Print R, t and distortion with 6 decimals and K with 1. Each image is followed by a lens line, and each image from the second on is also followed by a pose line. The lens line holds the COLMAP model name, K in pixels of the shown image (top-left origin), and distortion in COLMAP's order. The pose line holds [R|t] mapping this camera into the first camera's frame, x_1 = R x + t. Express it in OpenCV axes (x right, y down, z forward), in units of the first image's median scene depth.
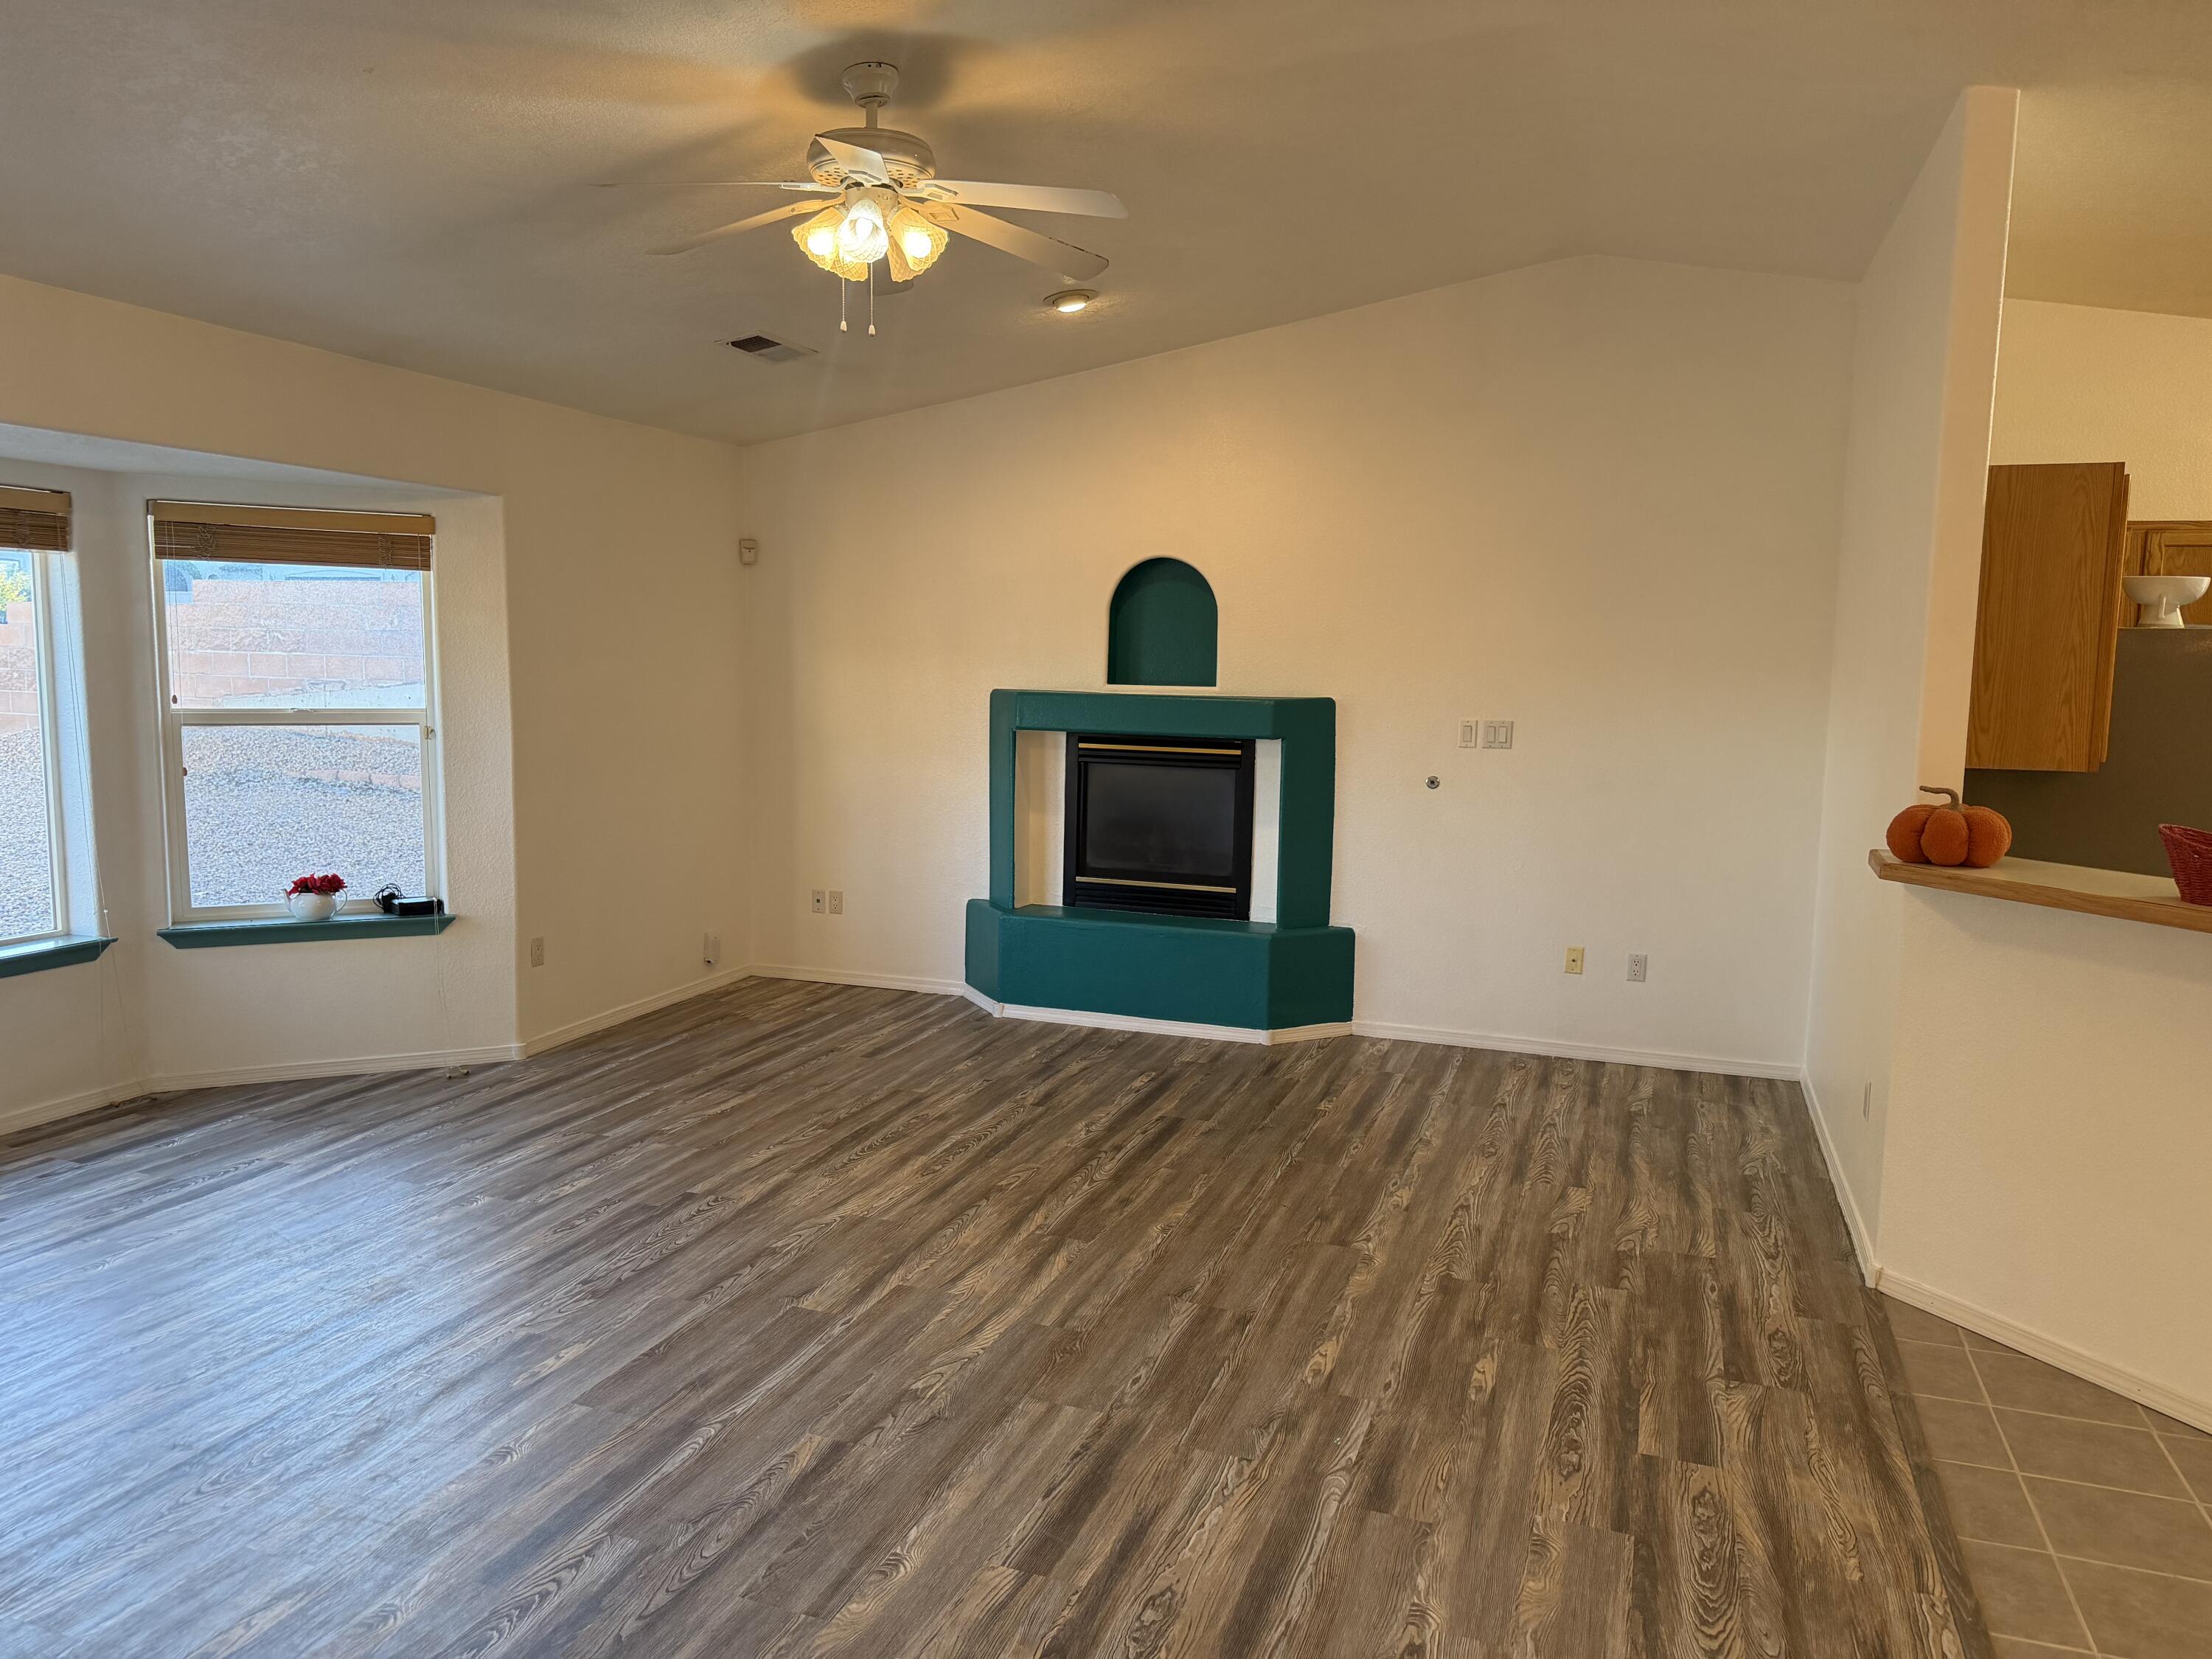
lens RADIAL K [[1543.5, 0, 1099.7], [0, 1543.5, 835.0], [0, 0, 1]] dist [0.051902, -0.072187]
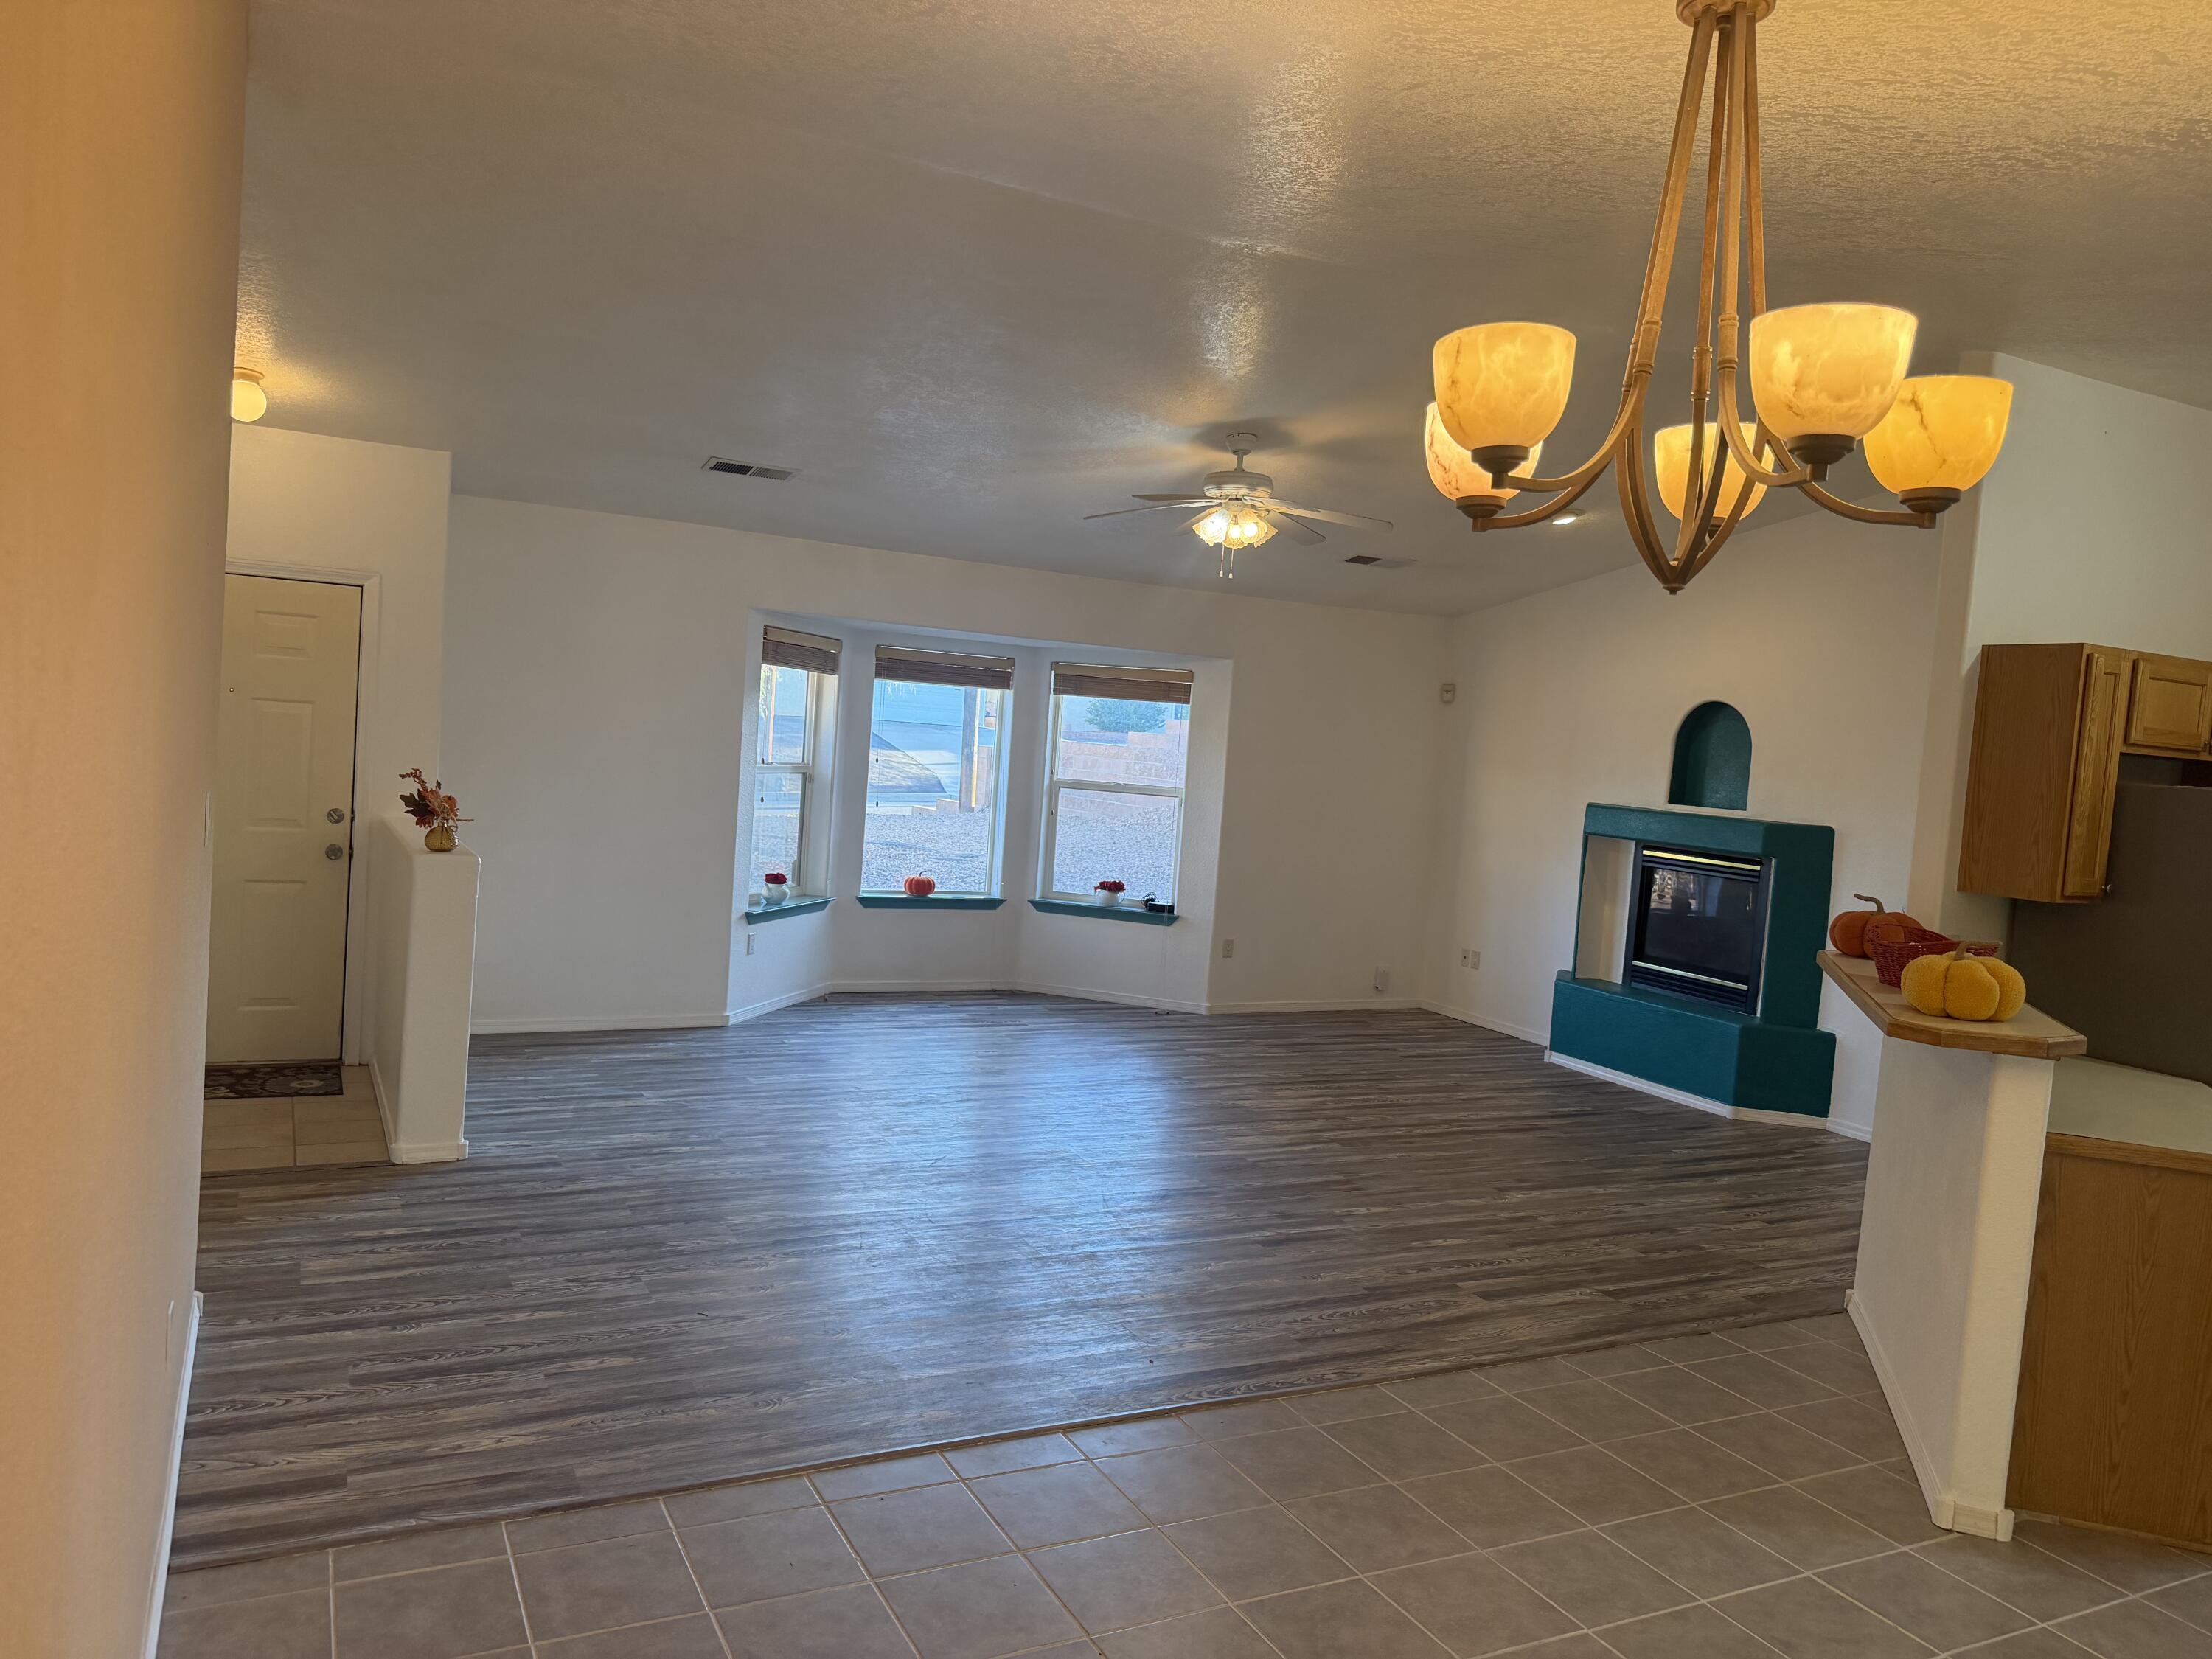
lens RADIAL K [[1543.5, 0, 1097.1], [0, 1543.5, 818.1], [0, 0, 1]] dist [0.051902, -0.072187]
pose [[0.728085, 0.073035, -0.681585, 0.715361], [-0.137501, 0.989660, -0.040835, 0.033779], [0.671555, 0.123450, 0.730598, -0.271741]]
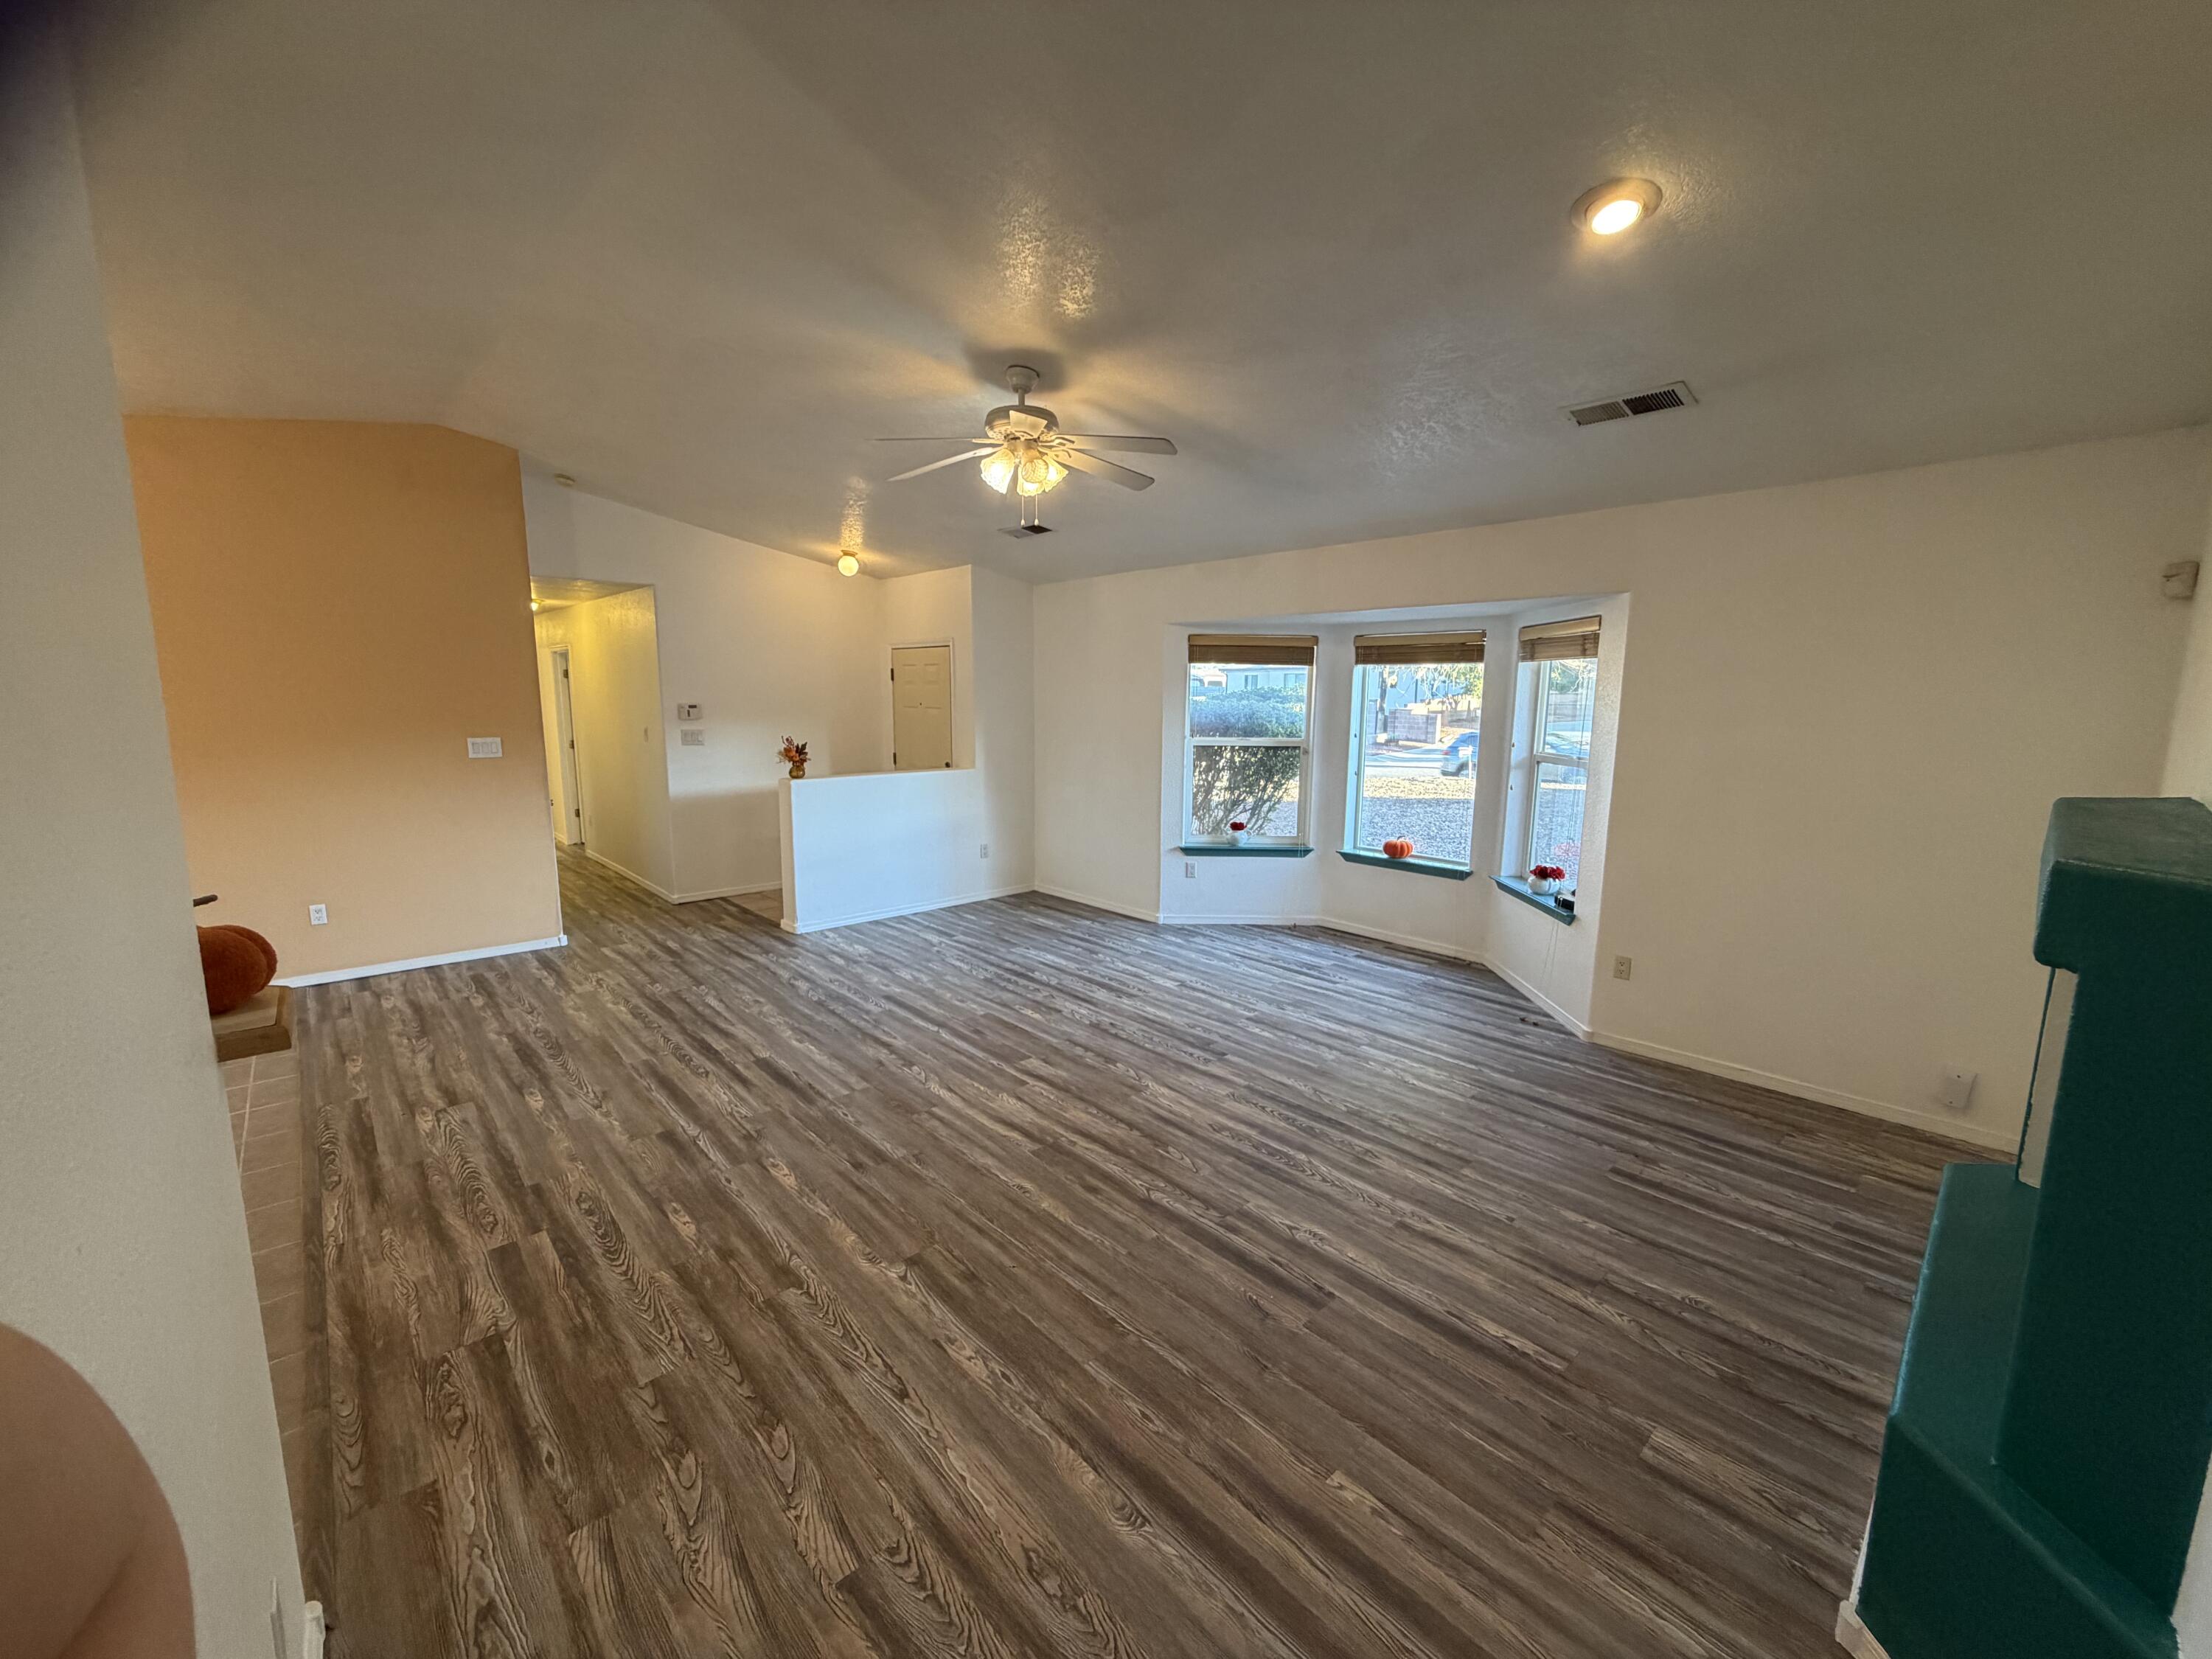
lens RADIAL K [[885.0, 0, 1103.0], [0, 885.0, 826.3], [0, 0, 1]] dist [0.002088, 0.000402]
pose [[-0.469153, 0.111331, -0.876071, 0.523920], [-0.119433, 0.974909, 0.187850, -0.142605], [0.875004, 0.192763, -0.444085, 1.160617]]
